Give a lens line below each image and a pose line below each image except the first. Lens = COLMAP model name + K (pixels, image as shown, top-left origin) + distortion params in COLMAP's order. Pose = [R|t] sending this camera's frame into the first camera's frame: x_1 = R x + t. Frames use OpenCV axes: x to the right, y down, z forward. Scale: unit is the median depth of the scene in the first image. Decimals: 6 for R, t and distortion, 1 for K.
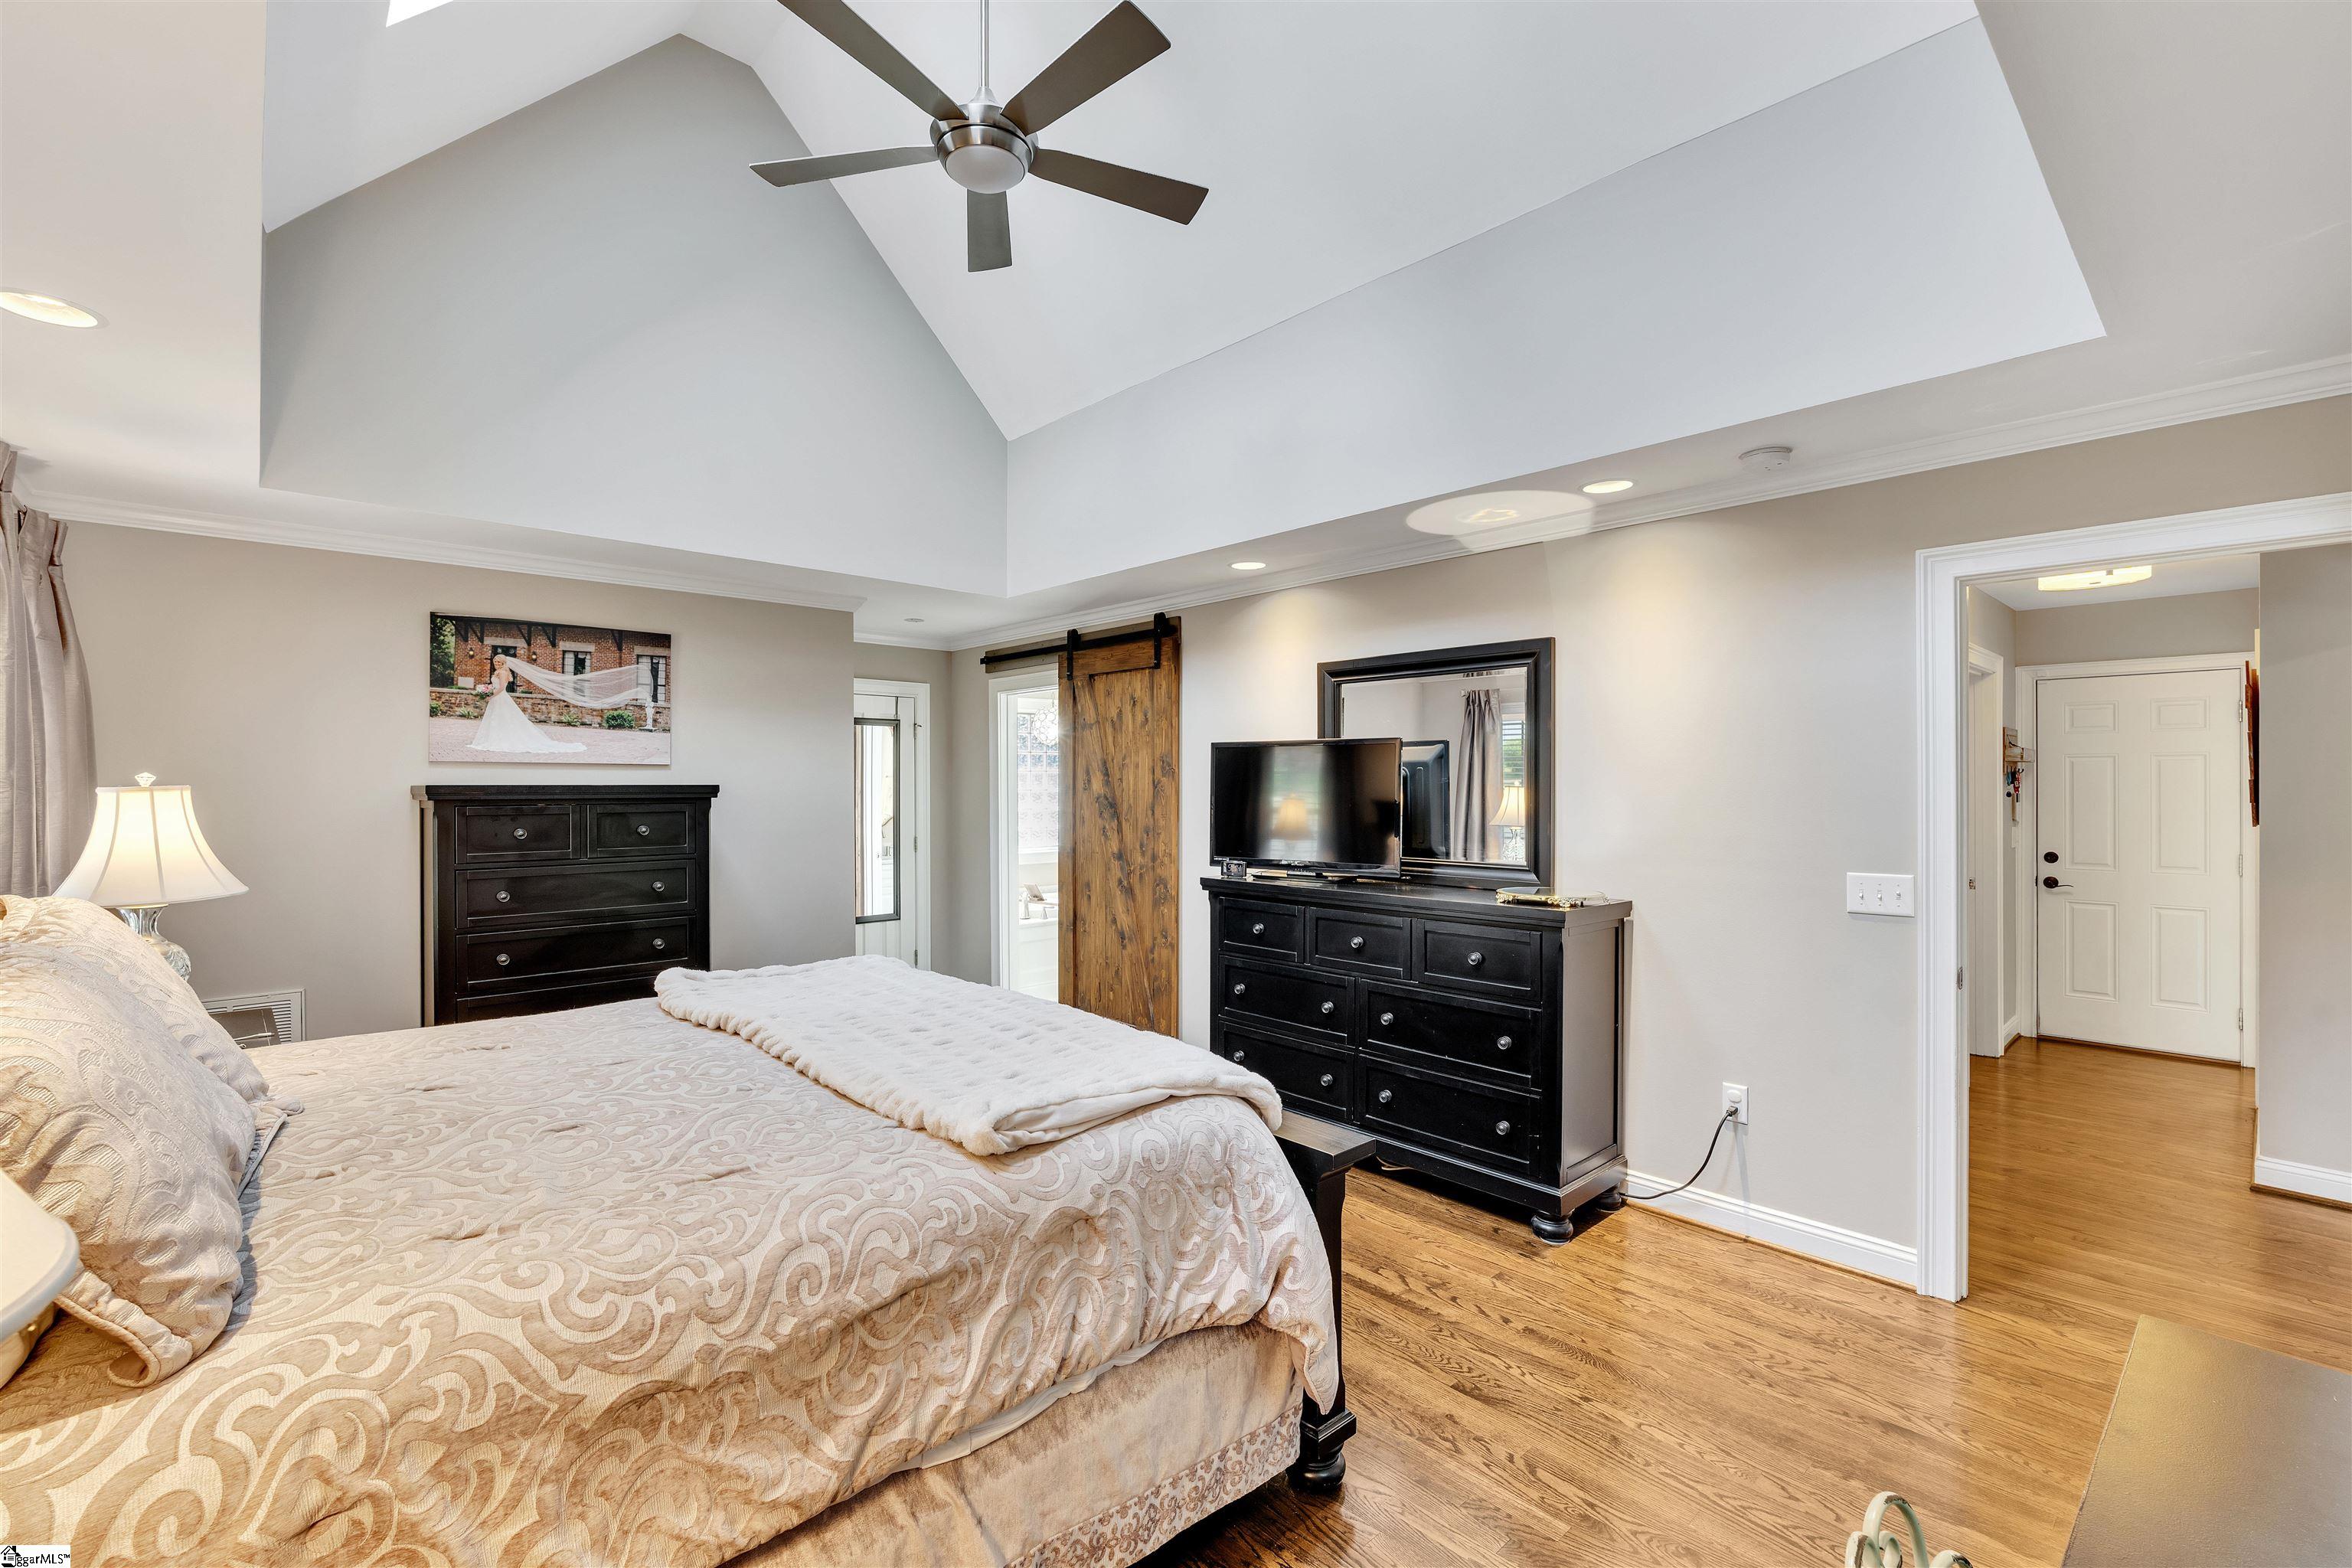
lens RADIAL K [[1042.0, 0, 1158.5], [0, 1042.0, 781.5], [0, 0, 1]] dist [-0.004478, 0.000413]
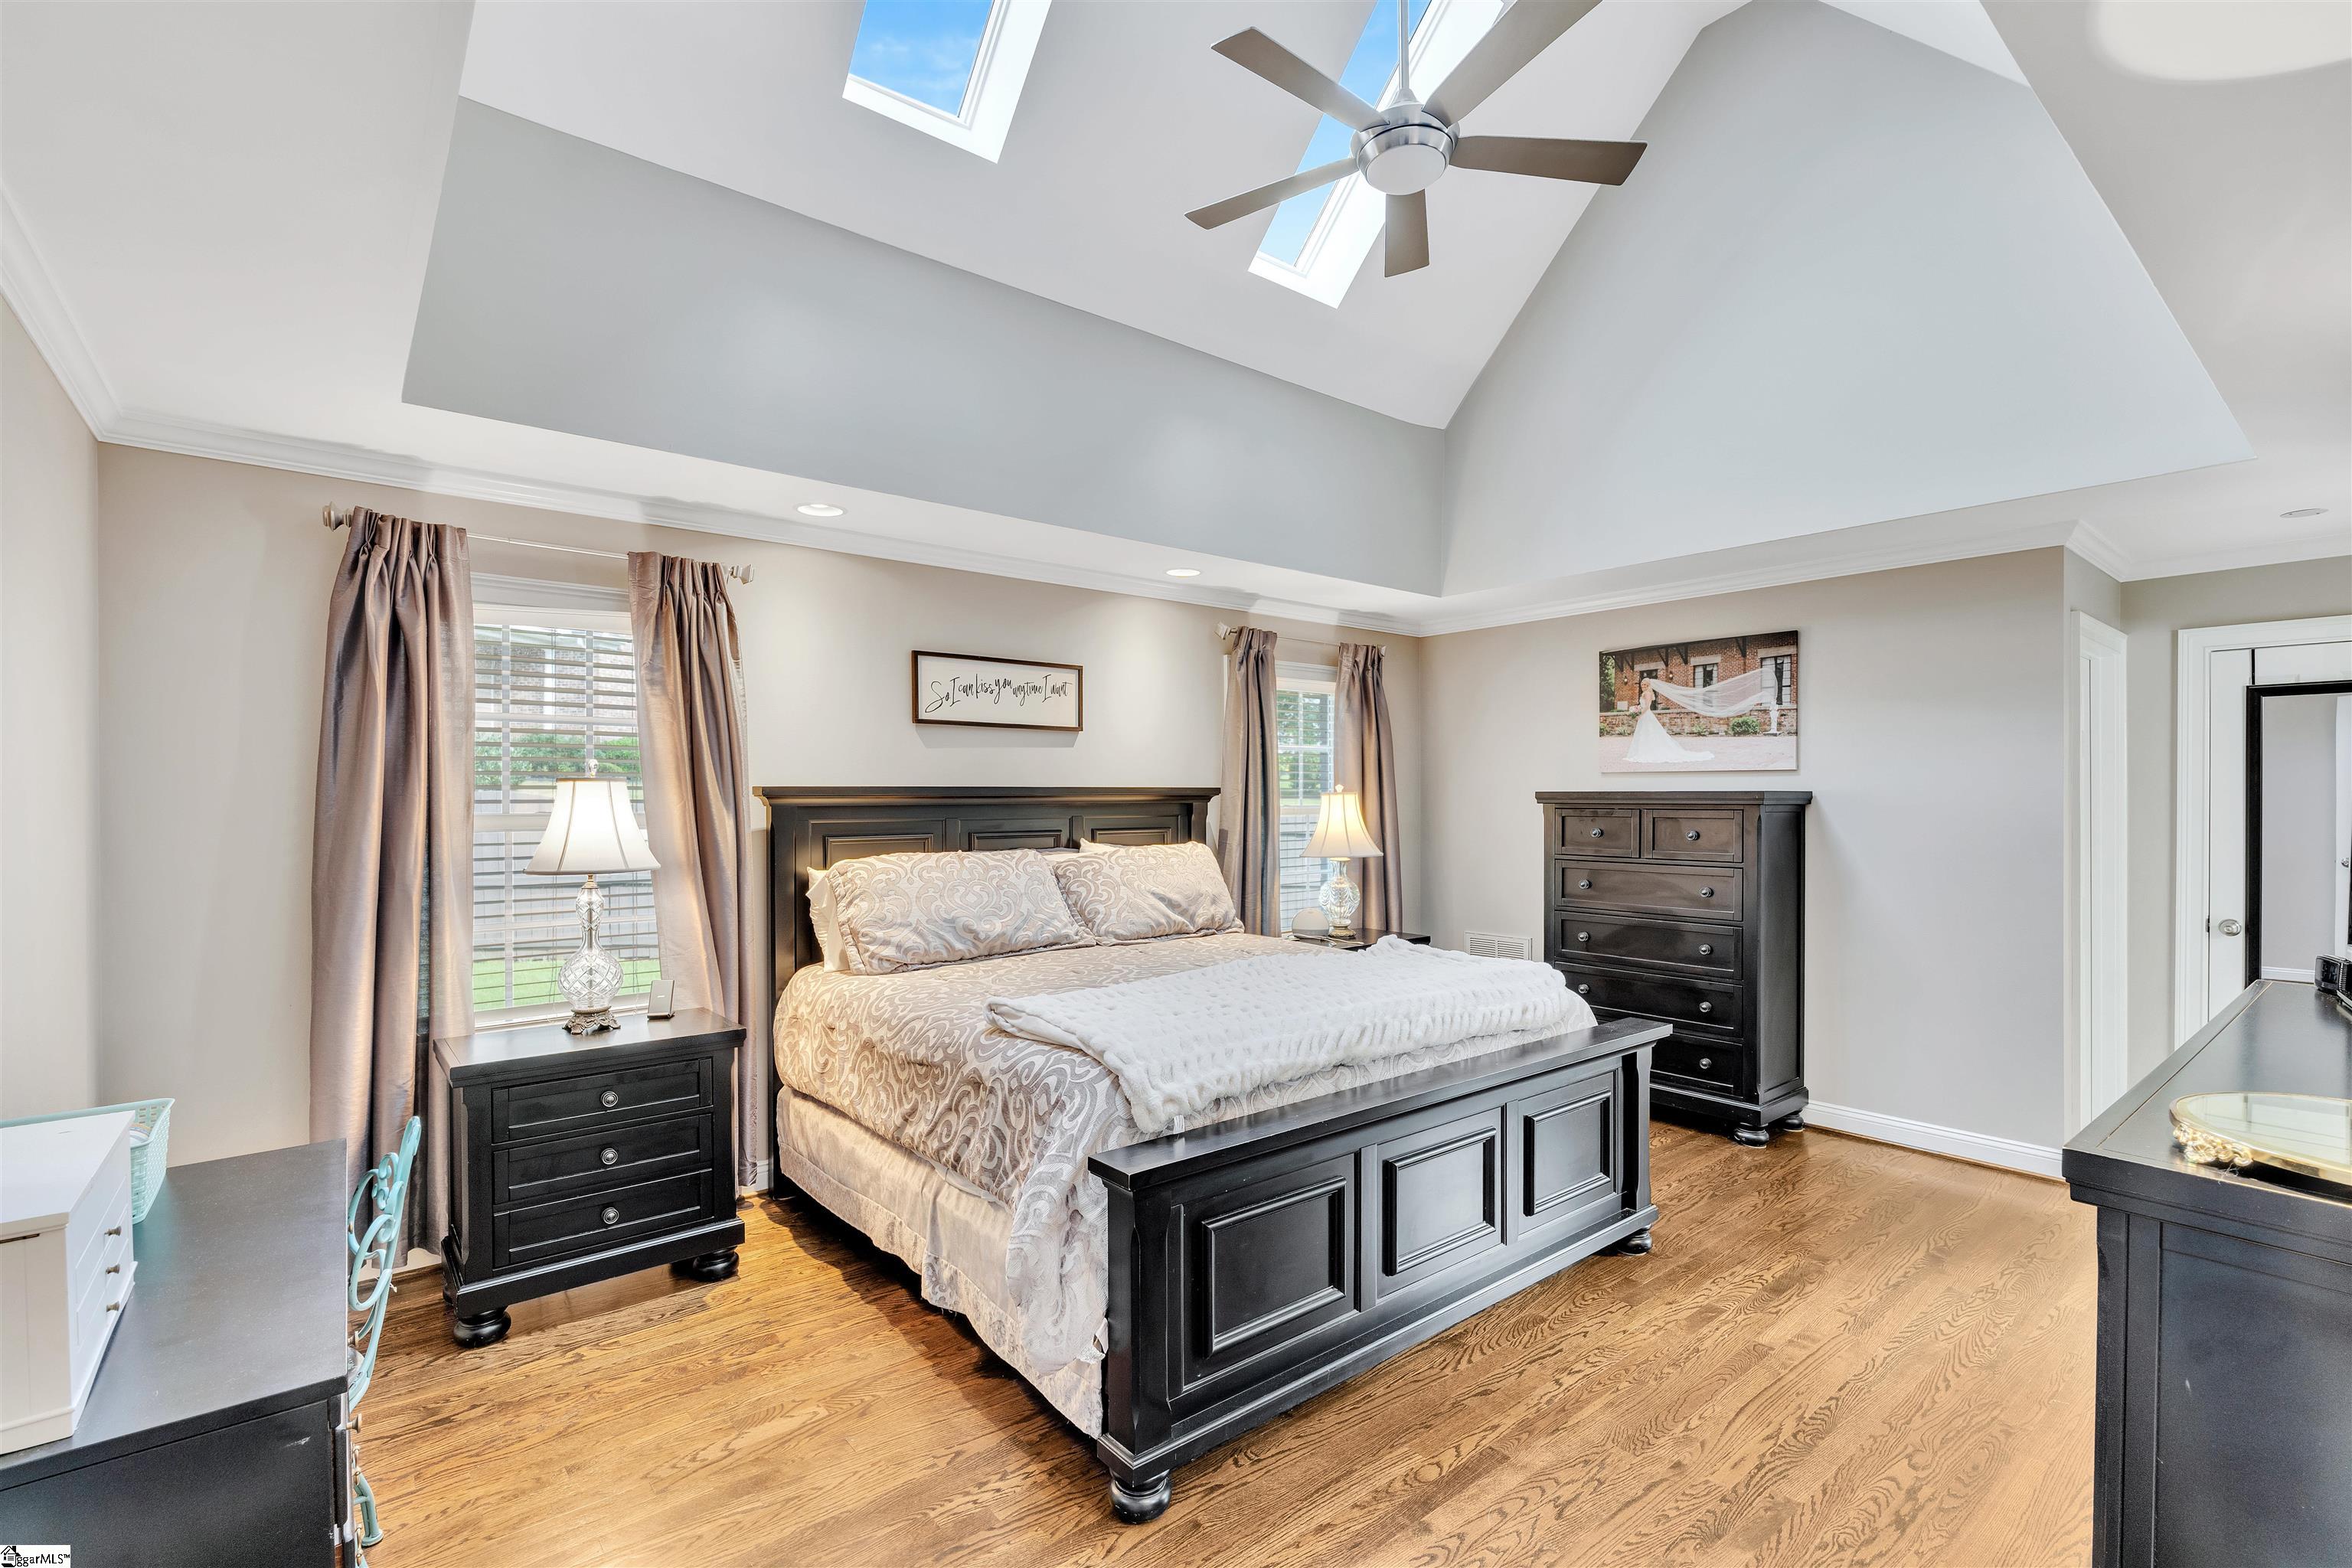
lens RADIAL K [[1042.0, 0, 1156.7], [0, 1042.0, 797.8], [0, 0, 1]] dist [-0.004478, 0.000413]
pose [[-0.062383, 0.003026, -0.998048, 0.537595], [0.002880, 0.999992, 0.002852, 0.005239], [0.998048, -0.002696, -0.062391, 0.521343]]
